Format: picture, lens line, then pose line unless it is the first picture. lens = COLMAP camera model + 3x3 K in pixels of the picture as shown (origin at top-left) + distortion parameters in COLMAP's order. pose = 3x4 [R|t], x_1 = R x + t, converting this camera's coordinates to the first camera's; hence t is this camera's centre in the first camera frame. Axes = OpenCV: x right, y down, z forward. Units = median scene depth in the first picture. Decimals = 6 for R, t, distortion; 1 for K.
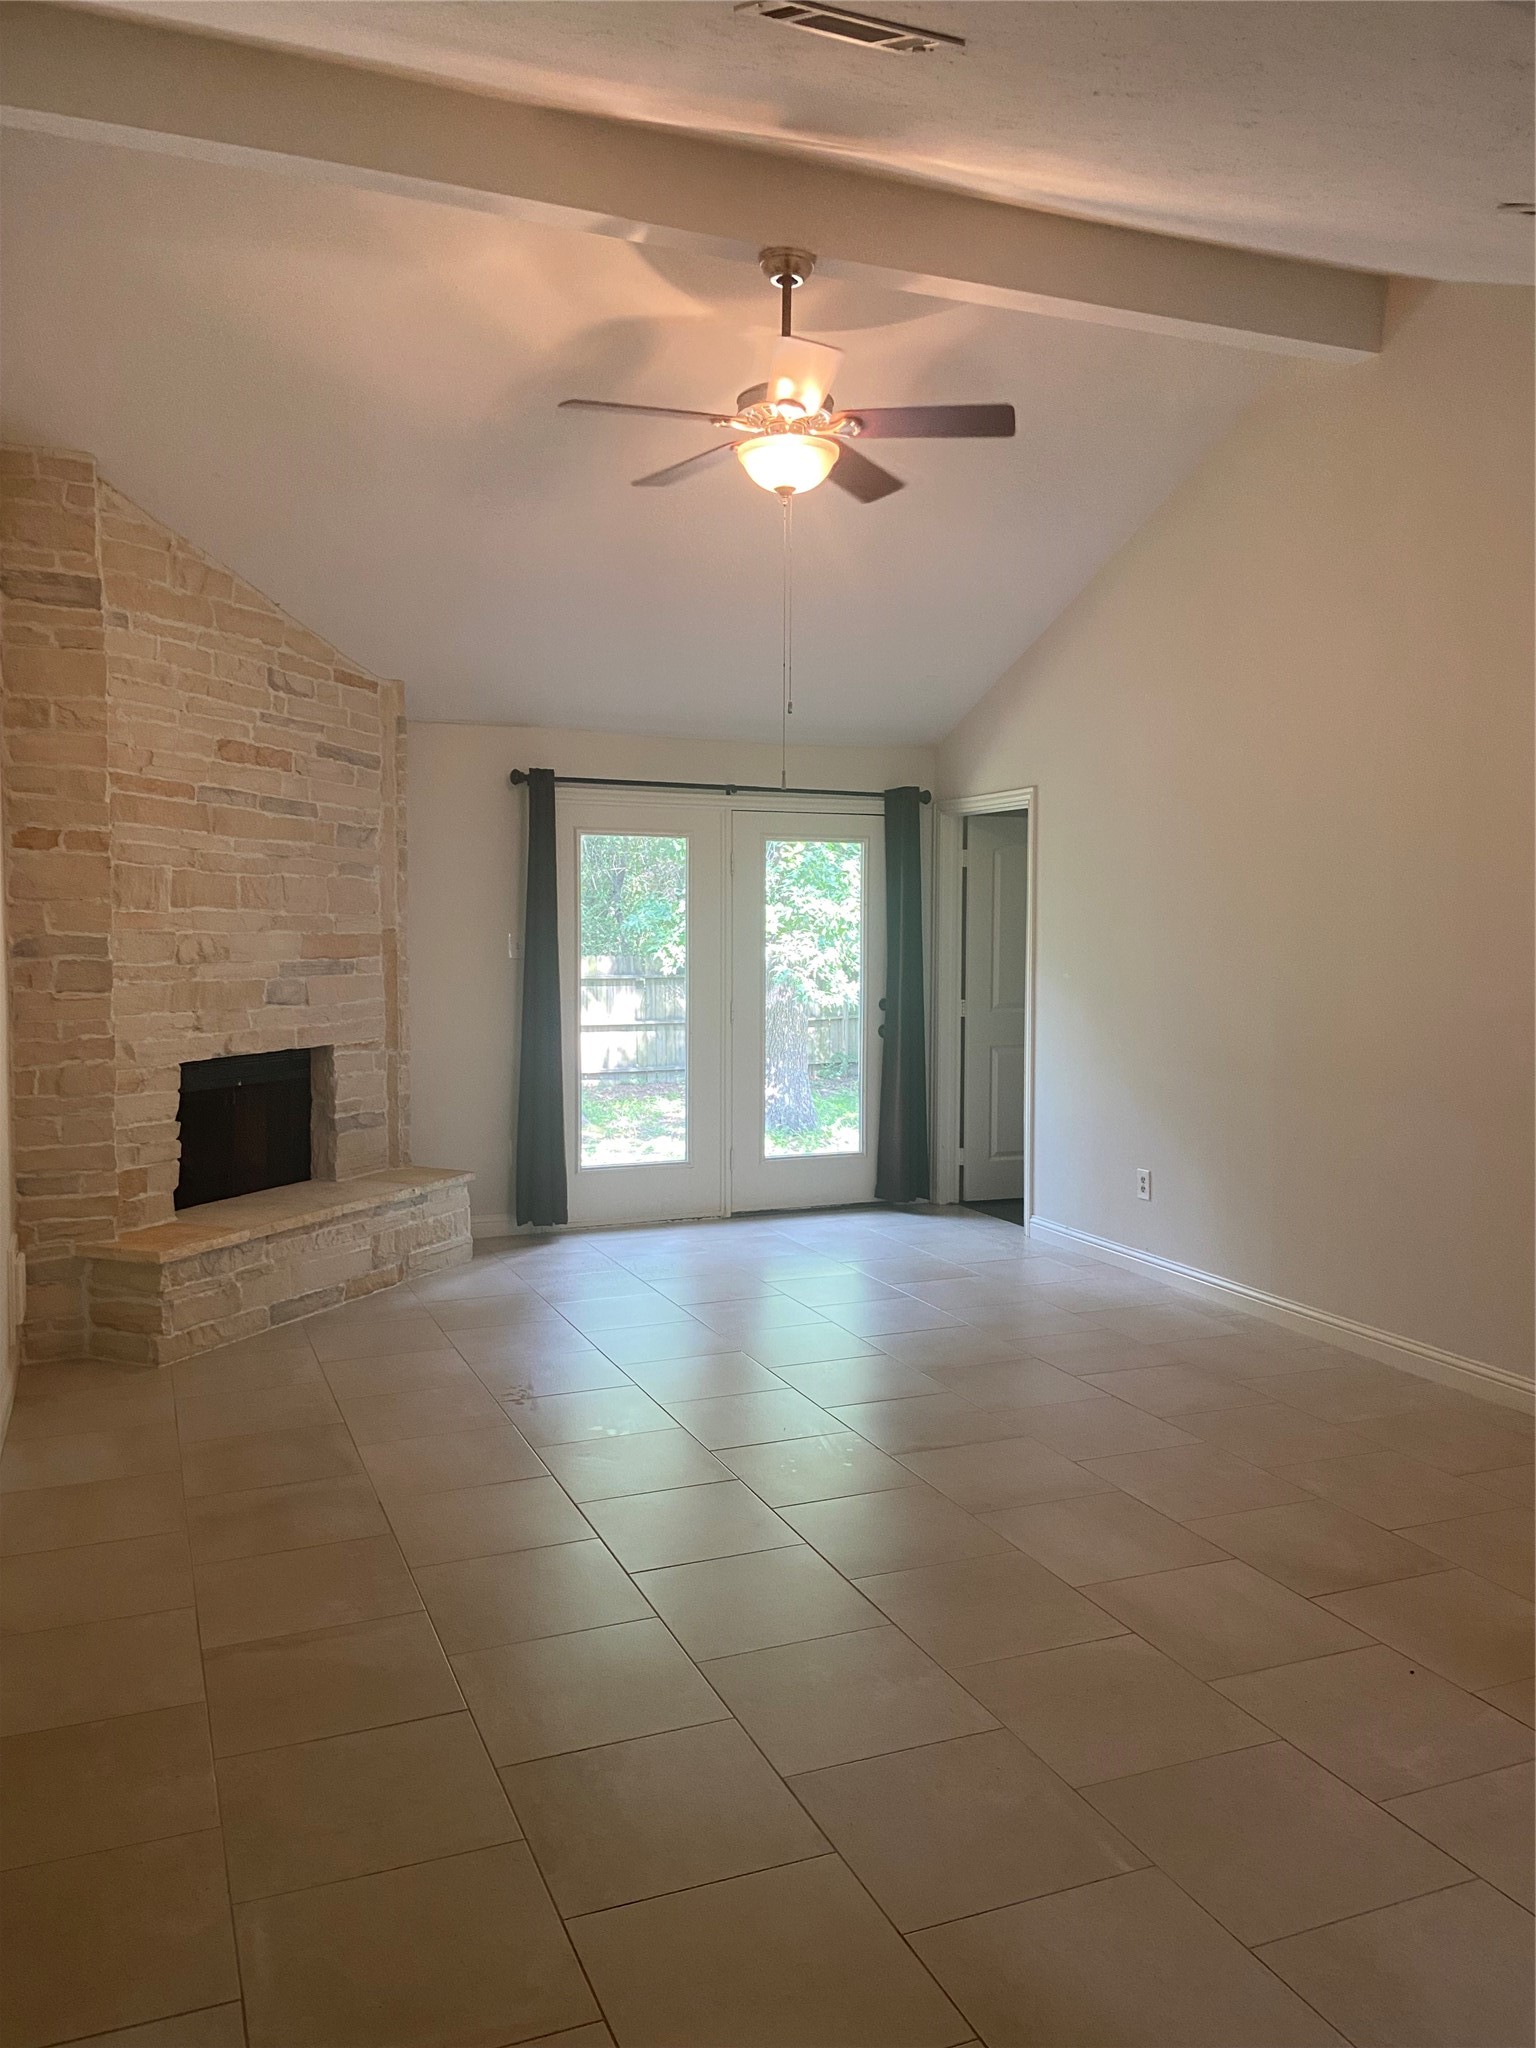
lens RADIAL K [[1546.7, 0, 777.2], [0, 1546.7, 1014.3], [0, 0, 1]] dist [0.129054, -0.162205]
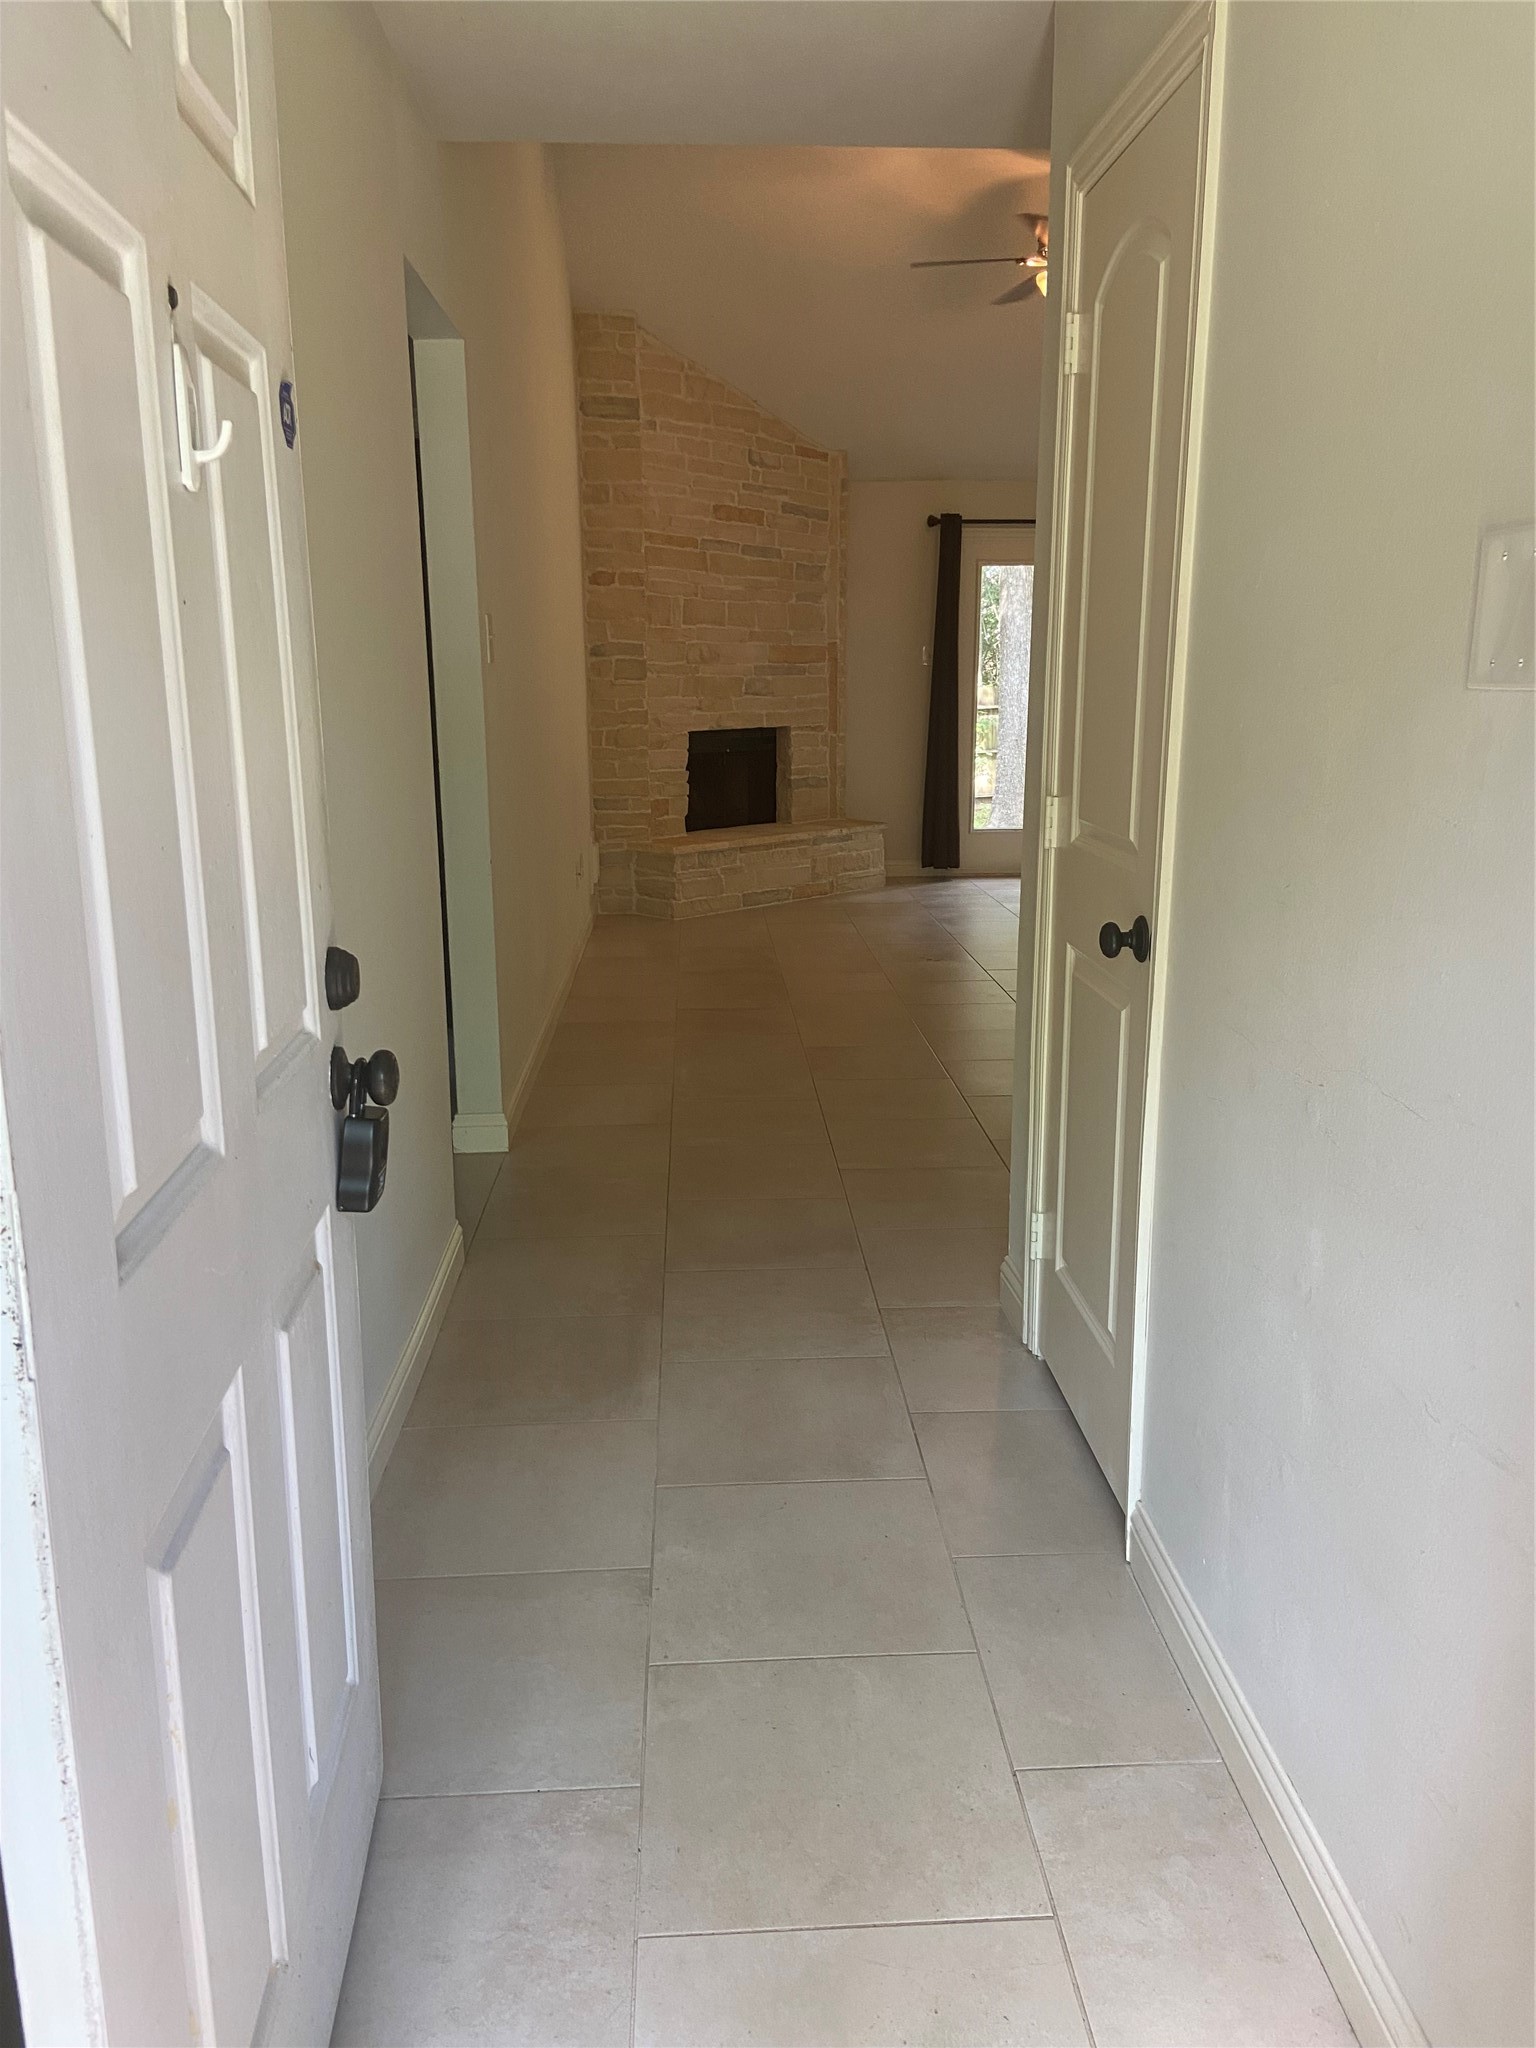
lens RADIAL K [[1546.7, 0, 777.2], [0, 1546.7, 1014.3], [0, 0, 1]] dist [0.129054, -0.162205]
pose [[0.941876, 0.064900, -0.329634, 0.206799], [-0.012412, 0.987216, 0.158902, 0.059548], [0.335733, -0.145574, 0.930641, -0.395793]]
